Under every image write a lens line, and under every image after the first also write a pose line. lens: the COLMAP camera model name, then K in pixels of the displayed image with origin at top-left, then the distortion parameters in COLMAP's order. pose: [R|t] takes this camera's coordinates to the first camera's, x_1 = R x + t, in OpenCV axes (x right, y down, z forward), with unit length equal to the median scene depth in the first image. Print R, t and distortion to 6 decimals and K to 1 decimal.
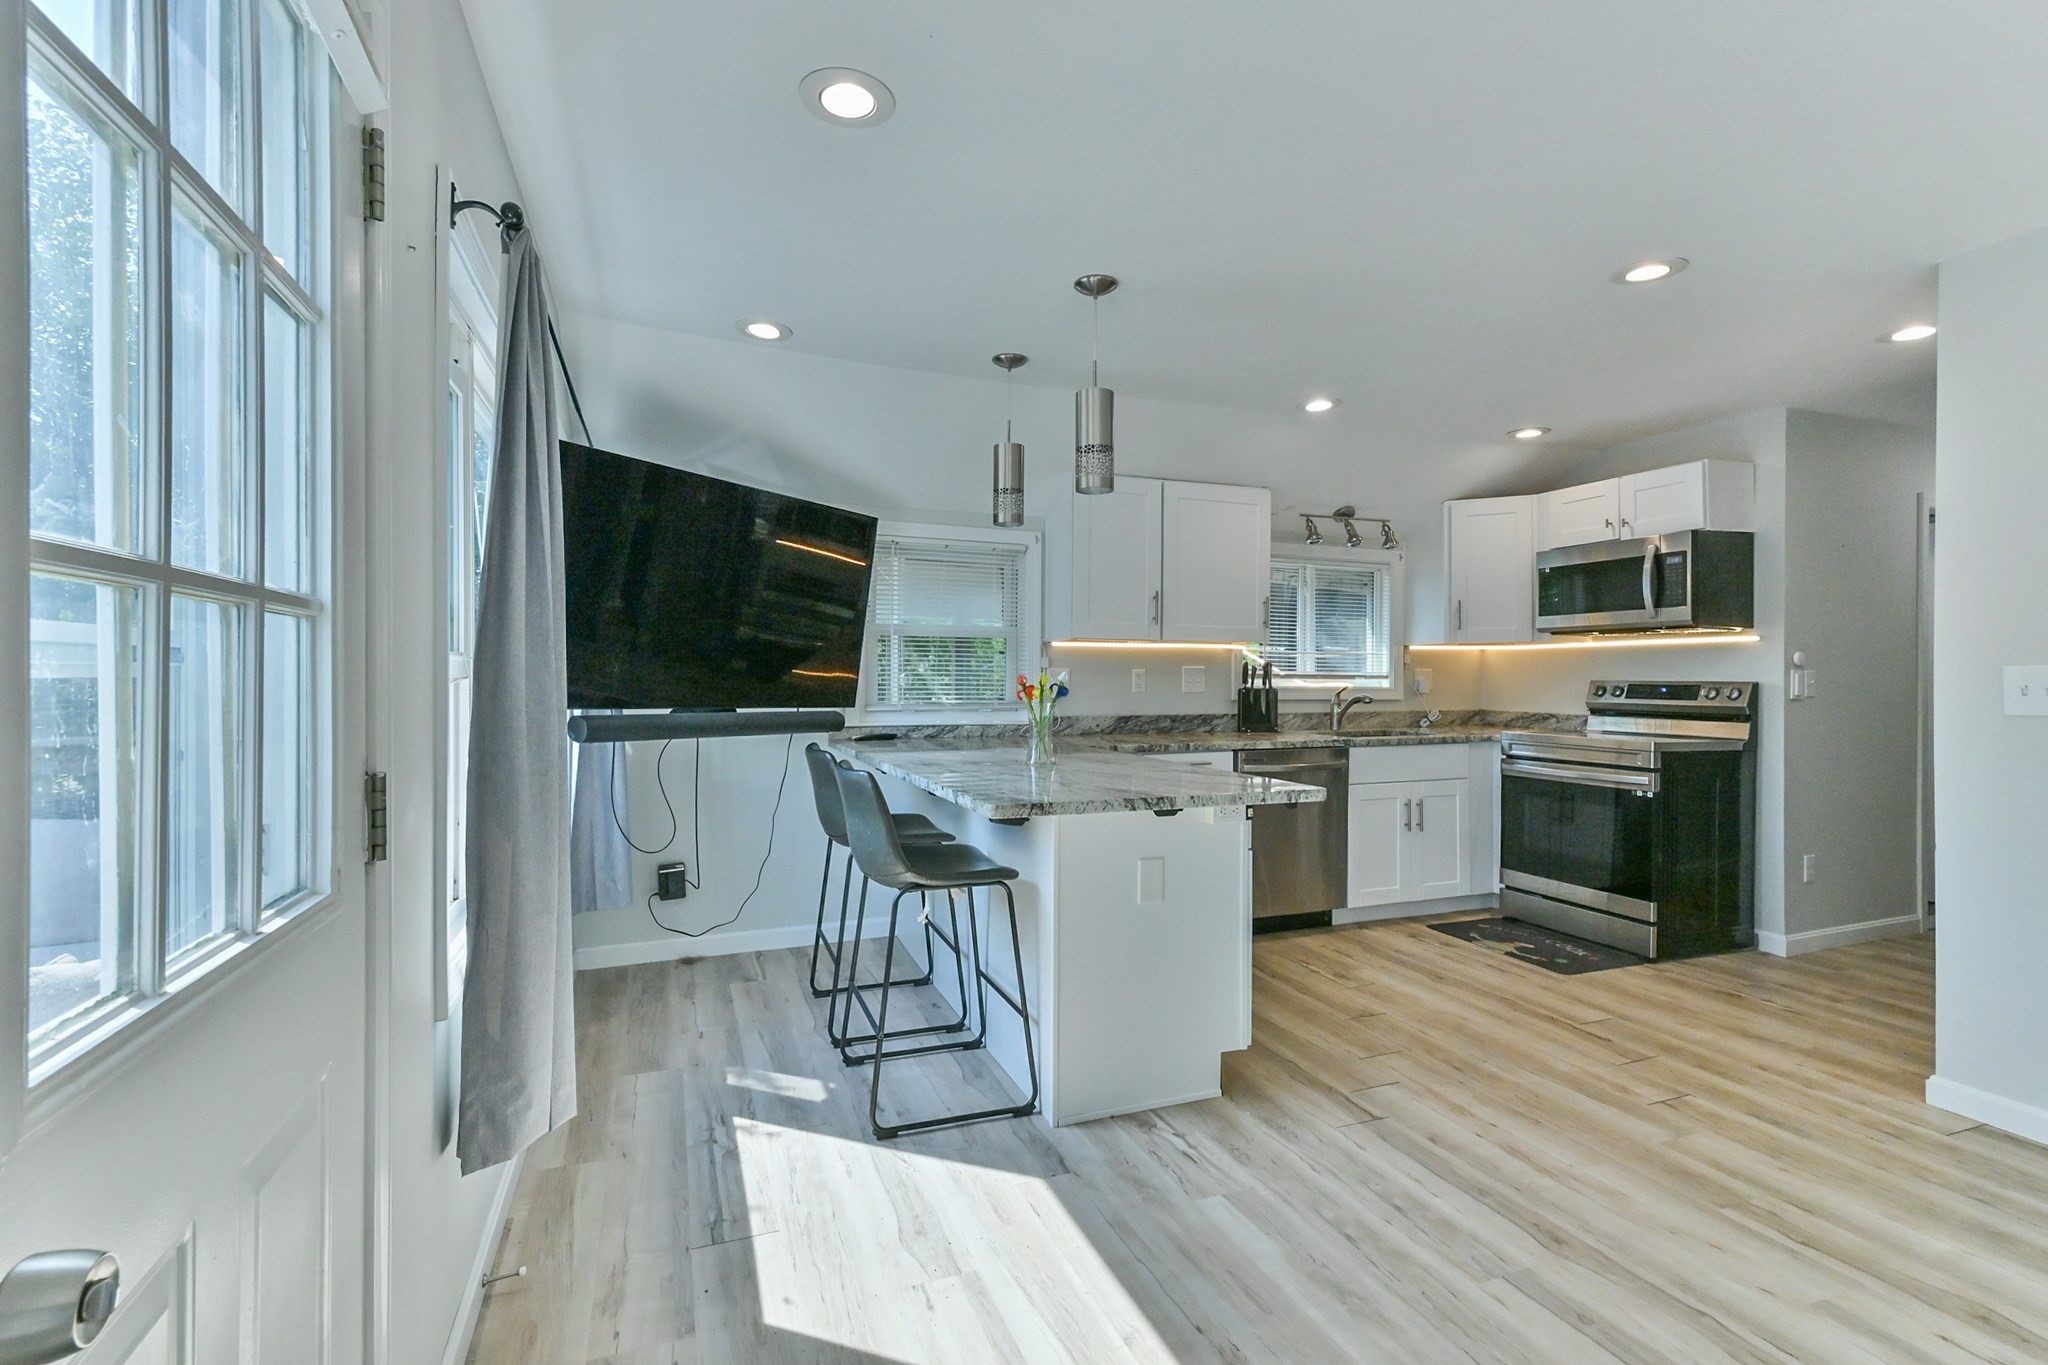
lens RADIAL K [[951.2, 0, 1043.4], [0, 951.2, 668.6], [0, 0, 1]] dist [0.006754, -0.001835]
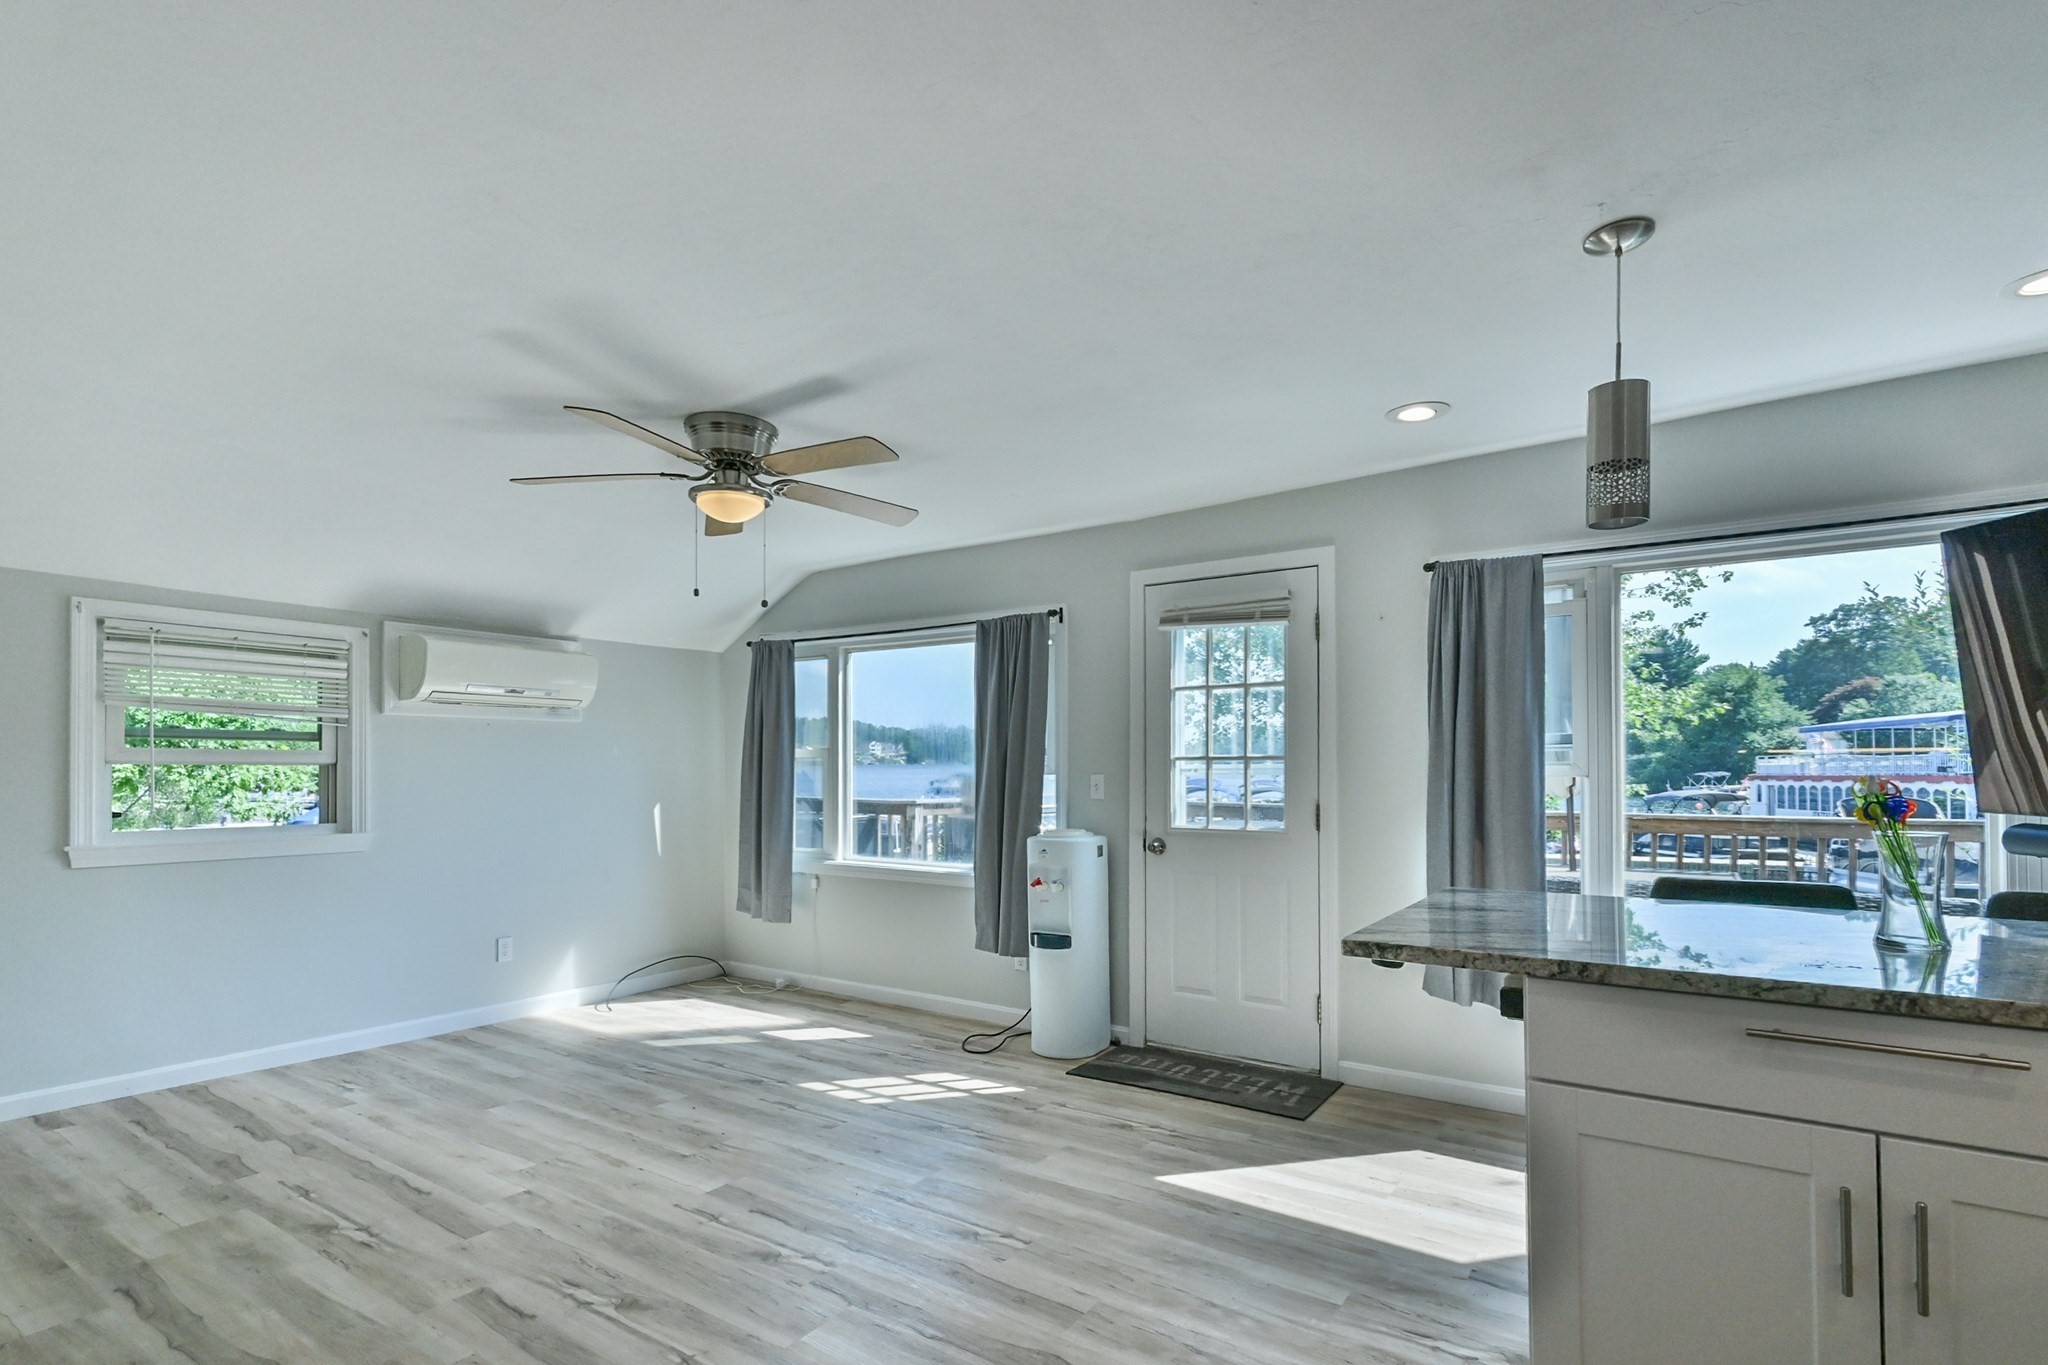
lens RADIAL K [[951.2, 0, 1029.7], [0, 951.2, 763.2], [0, 0, 1]] dist [0.006754, -0.001835]
pose [[-0.829343, -0.004819, -0.558720, 0.578609], [0.005092, 0.999856, -0.016183, 0.003831], [0.558717, -0.016266, -0.829199, 0.951404]]
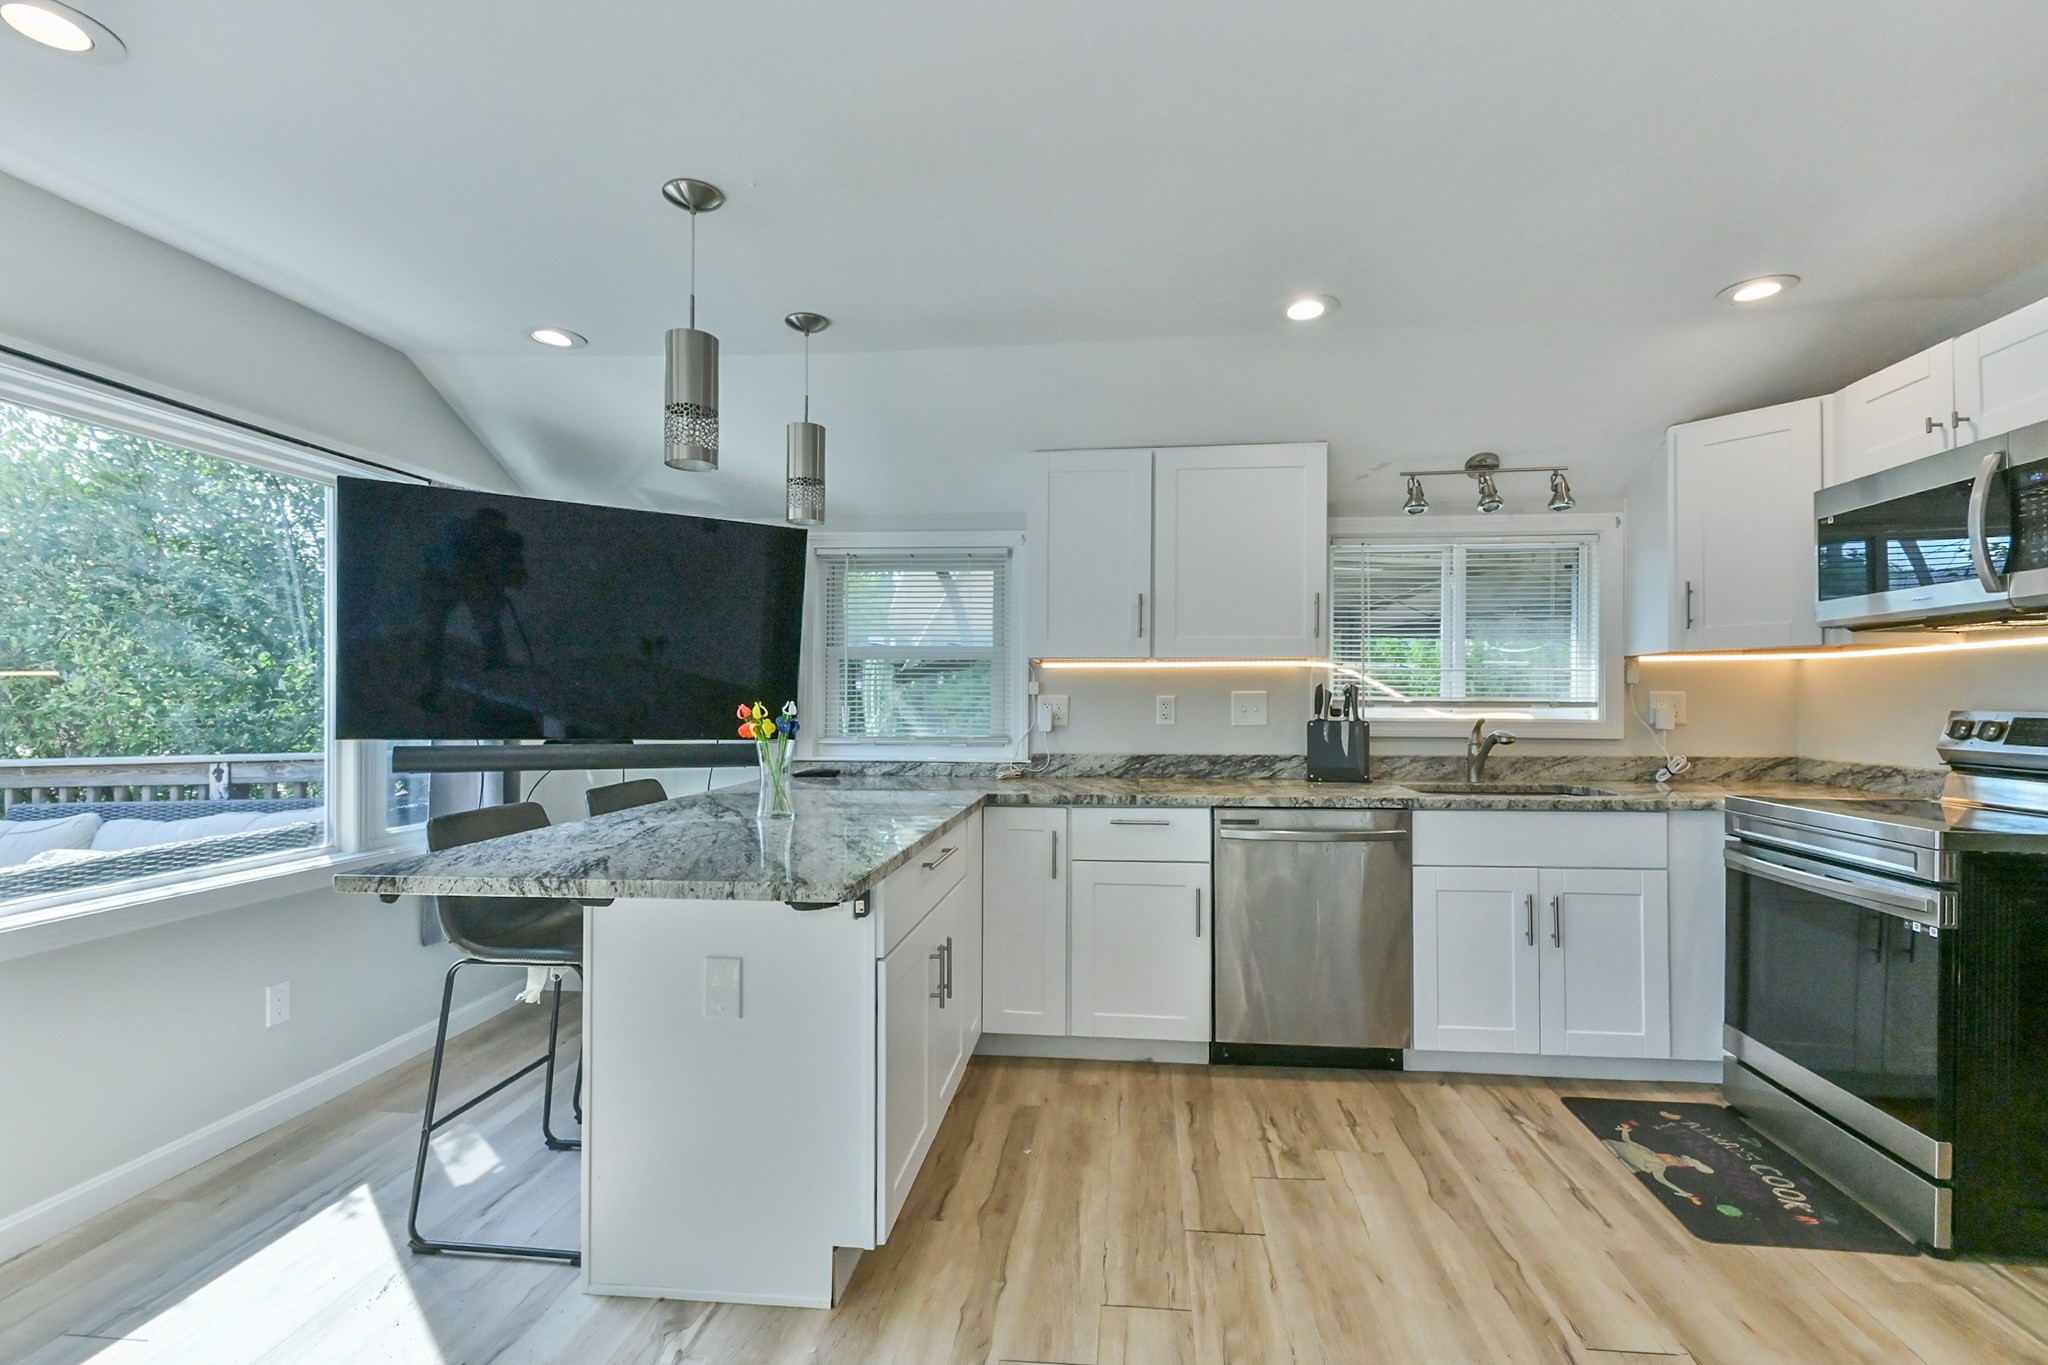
lens RADIAL K [[951.2, 0, 1043.1], [0, 951.2, 692.2], [0, 0, 1]] dist [0.006754, -0.001835]
pose [[0.885411, -0.007503, -0.464749, 0.466495], [0.006925, 0.999972, -0.002951, -0.000786], [0.464758, -0.000606, 0.885437, 0.323711]]
